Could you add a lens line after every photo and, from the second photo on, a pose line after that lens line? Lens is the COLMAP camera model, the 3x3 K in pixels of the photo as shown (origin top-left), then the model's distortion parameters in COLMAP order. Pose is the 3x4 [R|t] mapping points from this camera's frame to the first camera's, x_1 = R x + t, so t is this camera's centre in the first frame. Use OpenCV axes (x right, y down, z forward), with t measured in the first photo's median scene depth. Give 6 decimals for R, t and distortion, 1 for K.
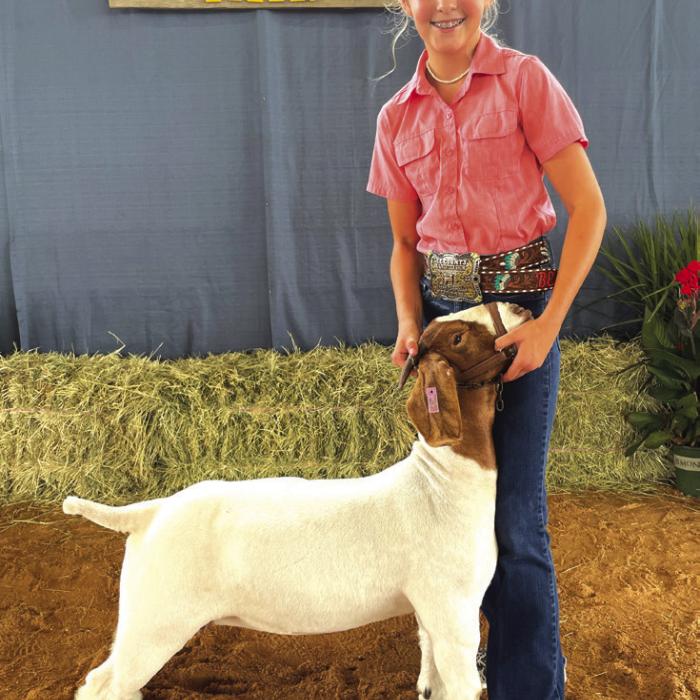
lens RADIAL K [[758.9, 0, 354.8], [0, 758.9, 355.0], [0, 0, 1]] dist [0.038559, 0.000000]
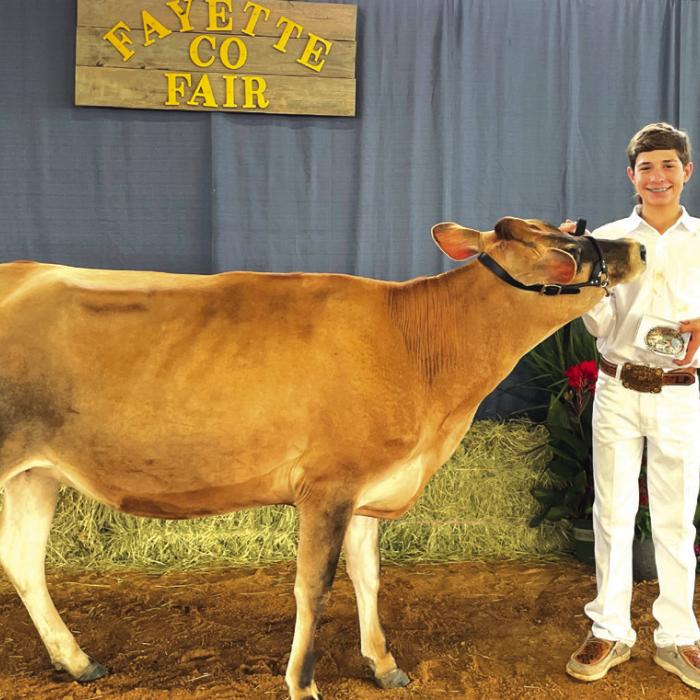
lens RADIAL K [[1082.4, 0, 366.3], [0, 1082.4, 318.5], [0, 0, 1]] dist [0.040758, 0.000000]
pose [[0.995570, 0.032314, 0.088292, -0.037538], [-0.024247, 0.995560, -0.090955, -0.022859], [-0.090839, 0.088411, 0.991933, -0.577052]]
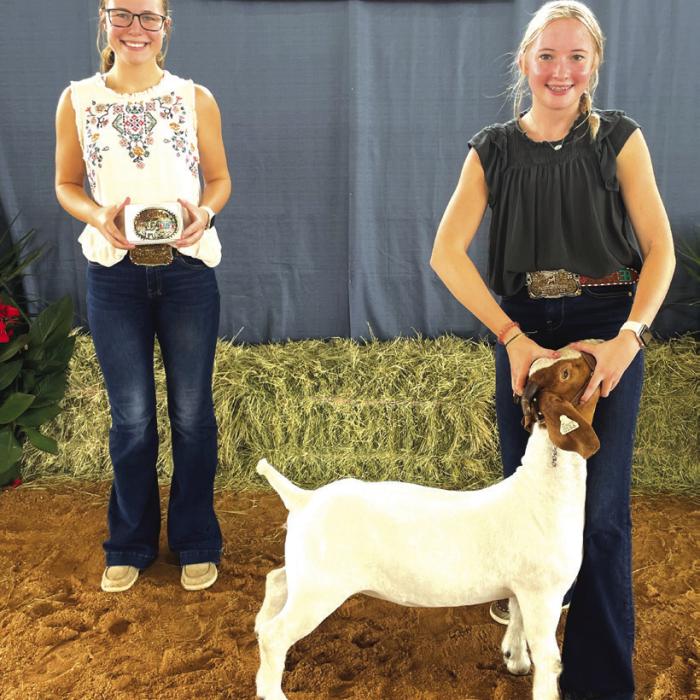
lens RADIAL K [[871.0, 0, 346.2], [0, 871.0, 354.0], [0, 0, 1]] dist [0.044772, 0.000000]
pose [[0.997317, 0.037503, -0.062860, -0.045611], [-0.033833, 0.997716, 0.058461, -0.061364], [0.064909, -0.056177, 0.996309, -0.180941]]
